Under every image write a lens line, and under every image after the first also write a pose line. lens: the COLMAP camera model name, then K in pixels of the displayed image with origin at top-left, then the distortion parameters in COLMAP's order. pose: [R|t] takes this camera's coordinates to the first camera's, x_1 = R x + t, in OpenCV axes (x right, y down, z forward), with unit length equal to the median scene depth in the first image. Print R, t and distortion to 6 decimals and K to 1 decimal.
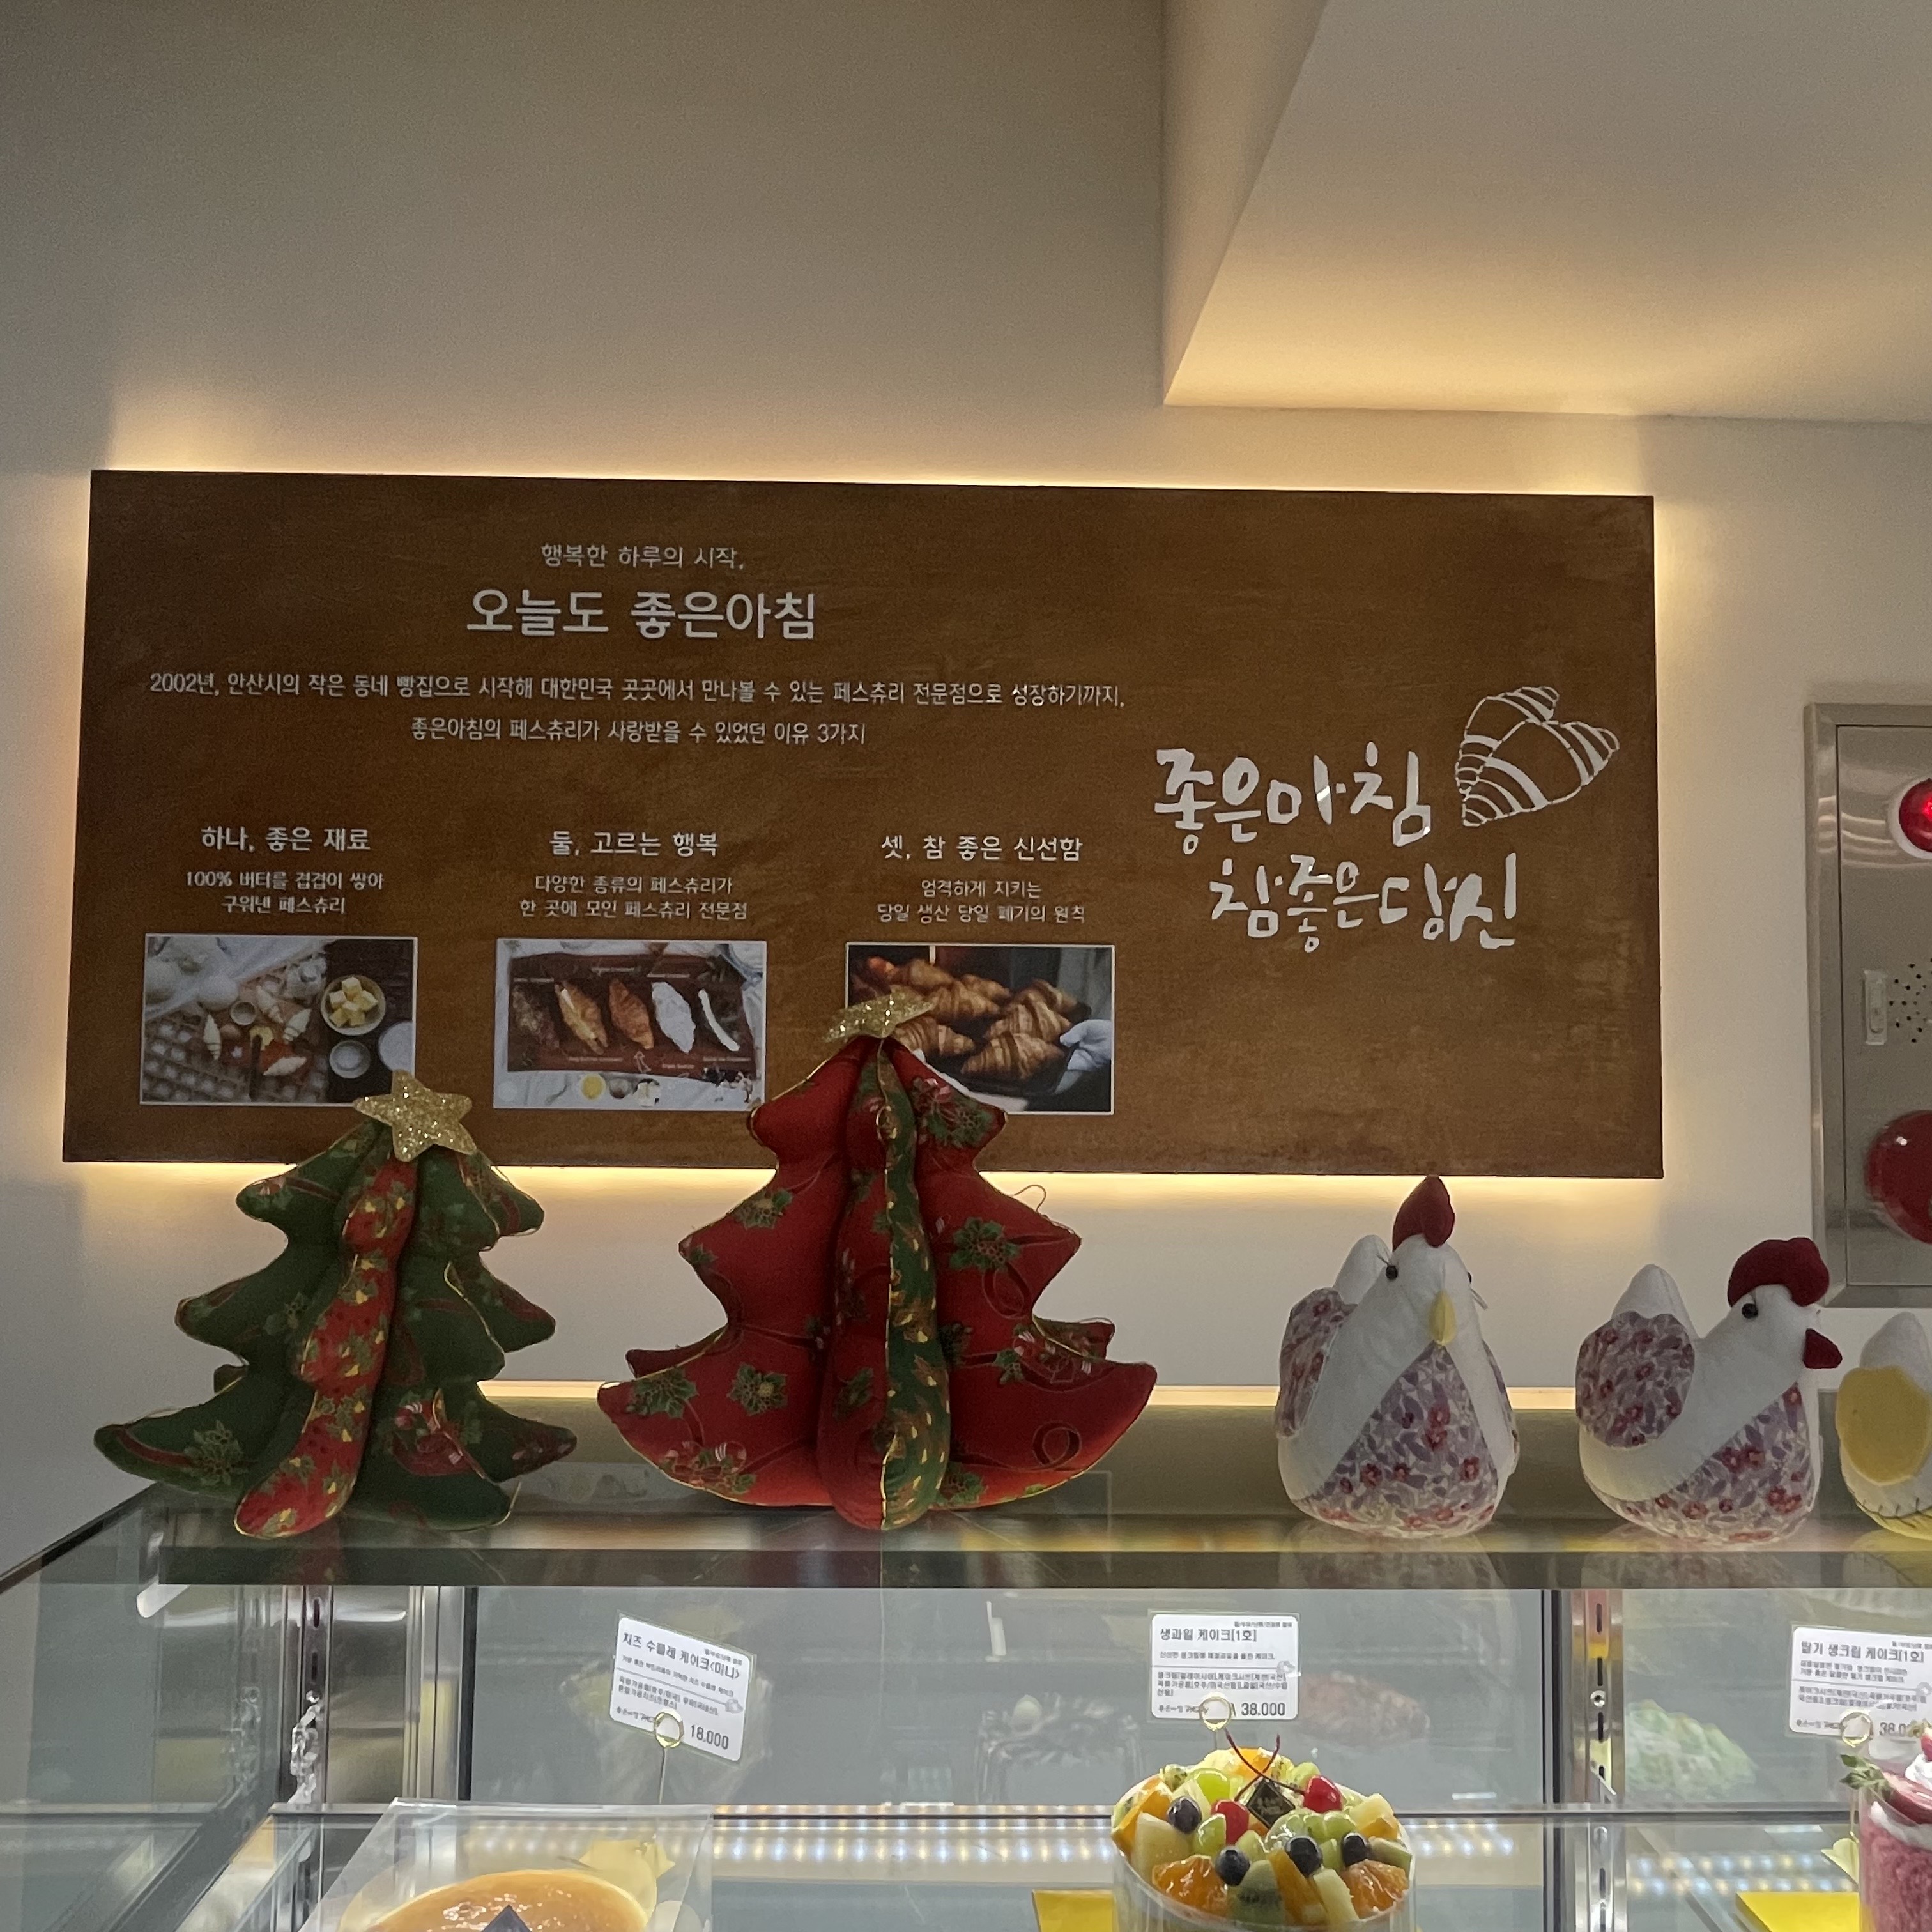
lens RADIAL K [[1524.4, 0, 966.0], [0, 1524.4, 966.0], [0, 0, 1]] dist [-0.005180, -0.003663]
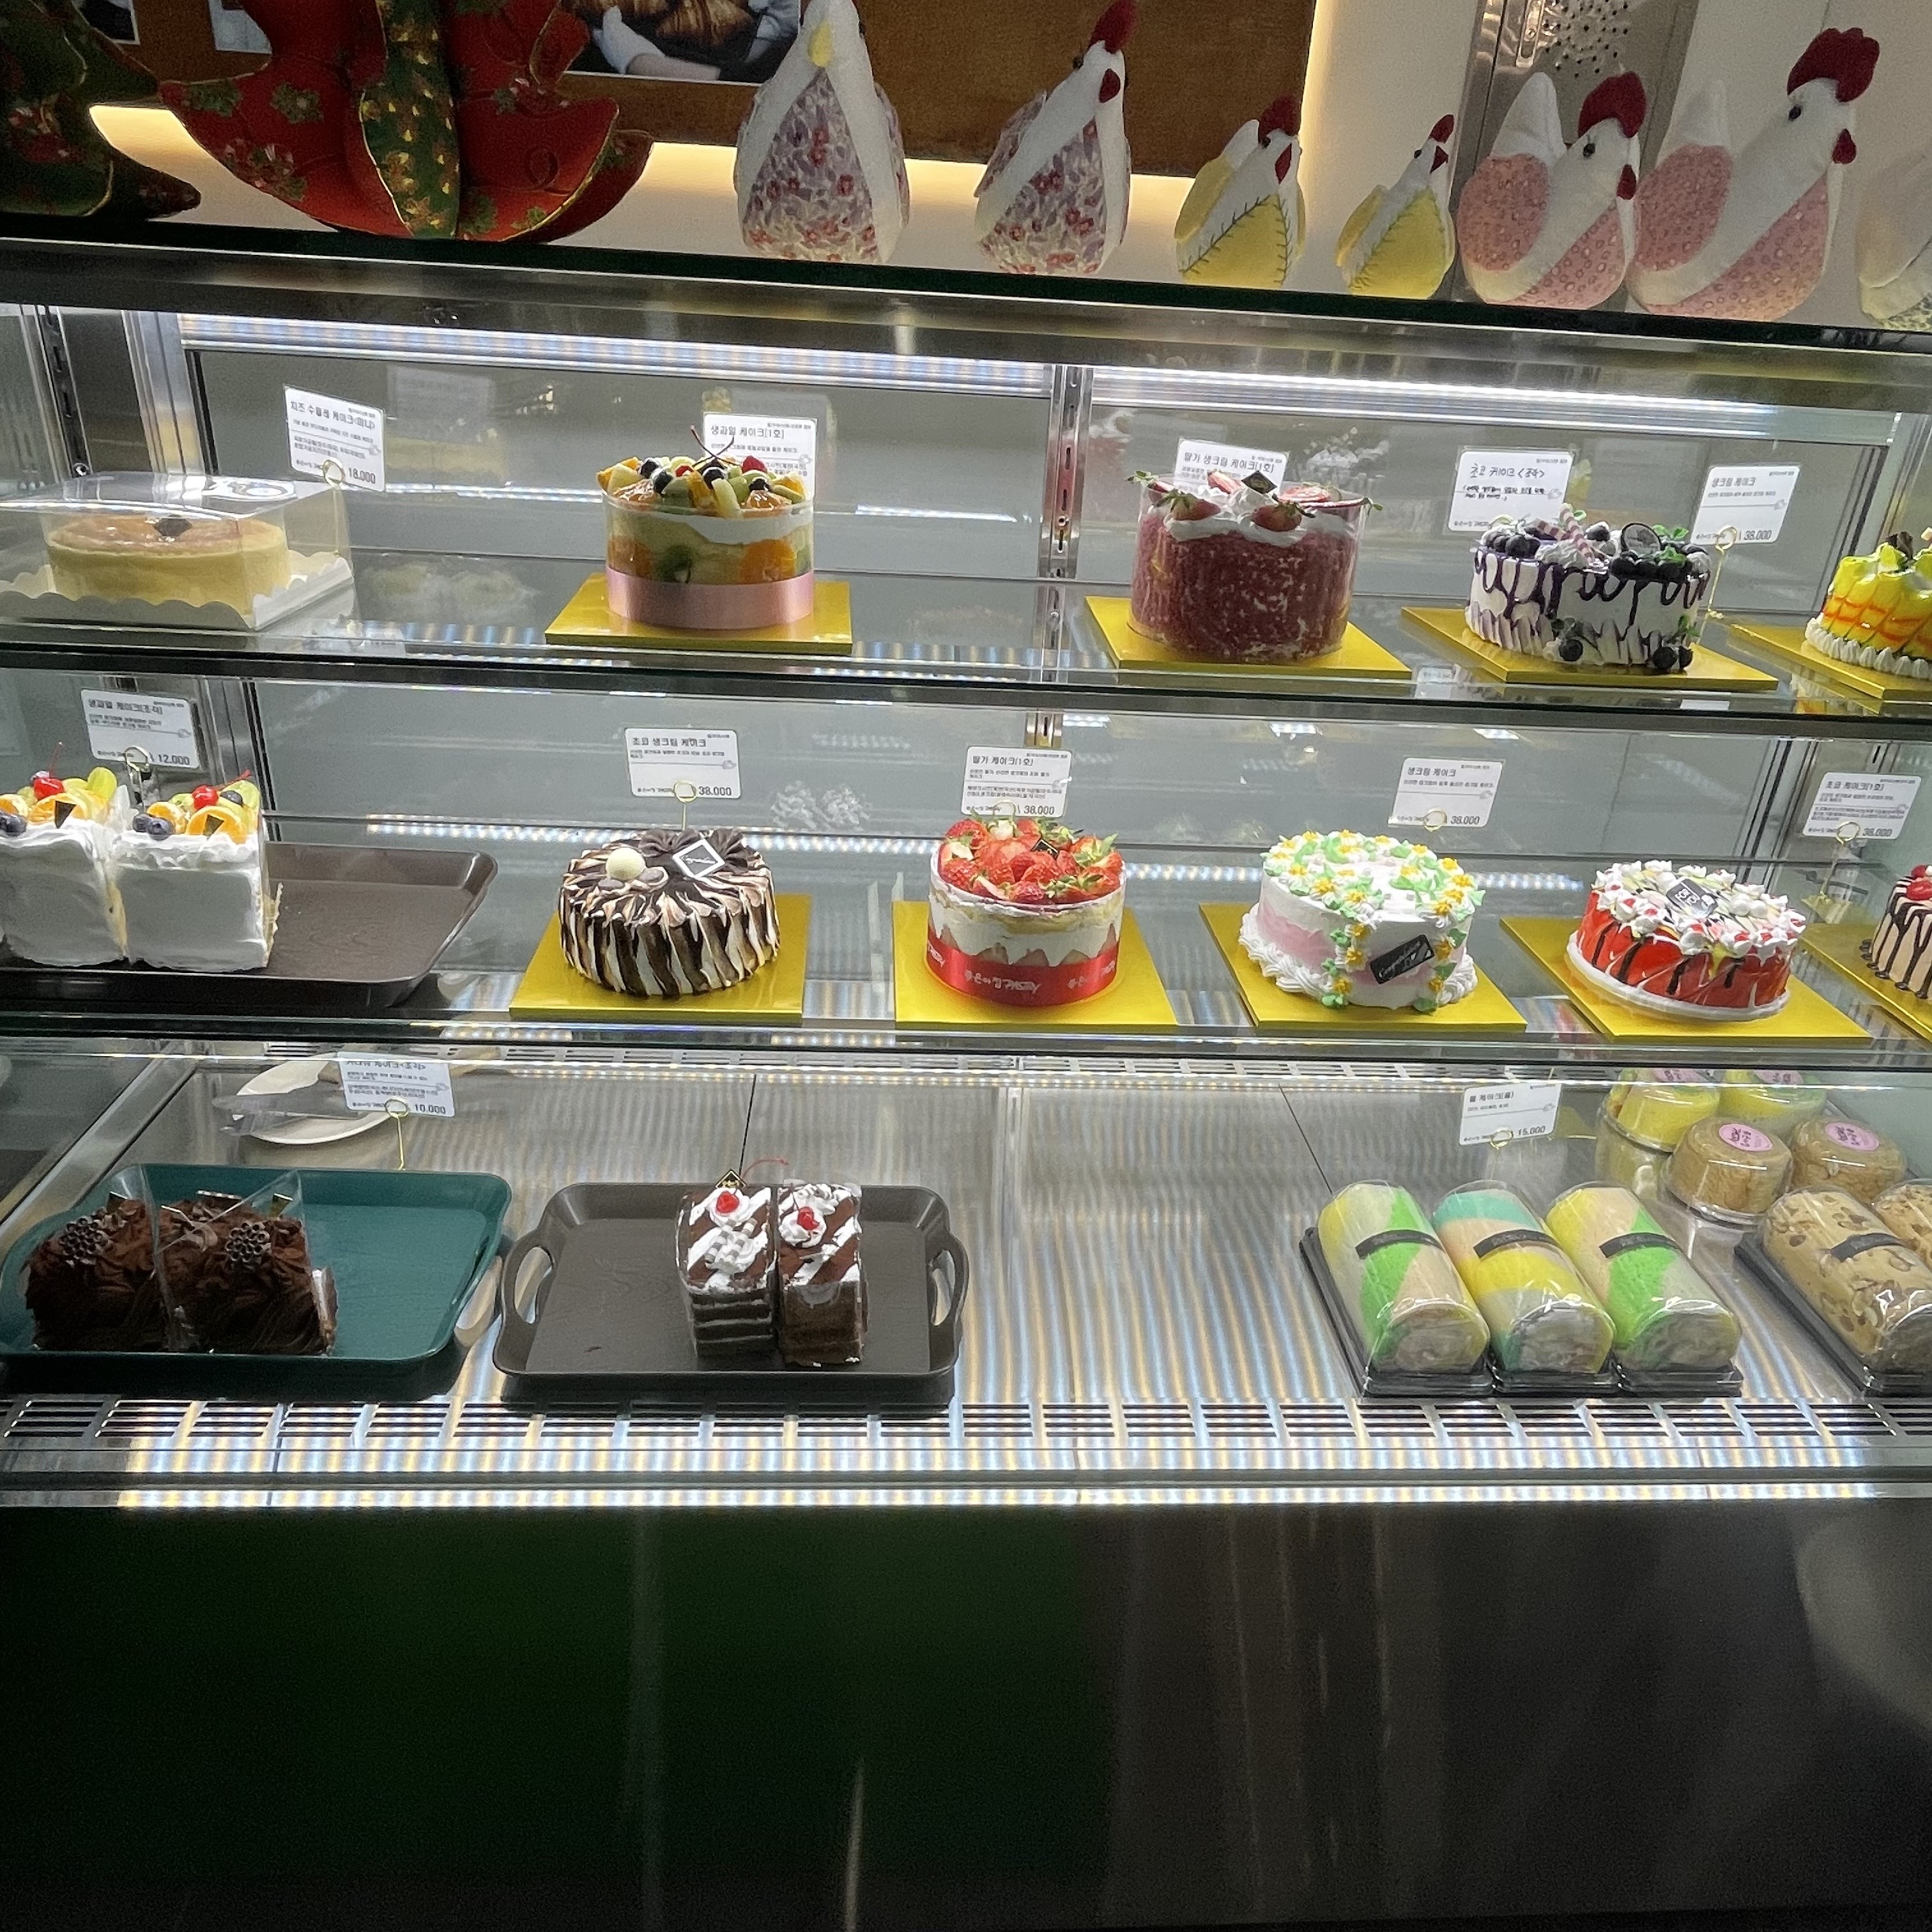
lens RADIAL K [[1429.4, 0, 966.0], [0, 1429.4, 966.0], [0, 0, 1]] dist [-0.006007, -0.007985]
pose [[0.998430, 0.032810, 0.045394, 0.400150], [-0.050530, 0.877282, 0.477309, 0.328617], [-0.024162, -0.478853, 0.877562, -0.394725]]
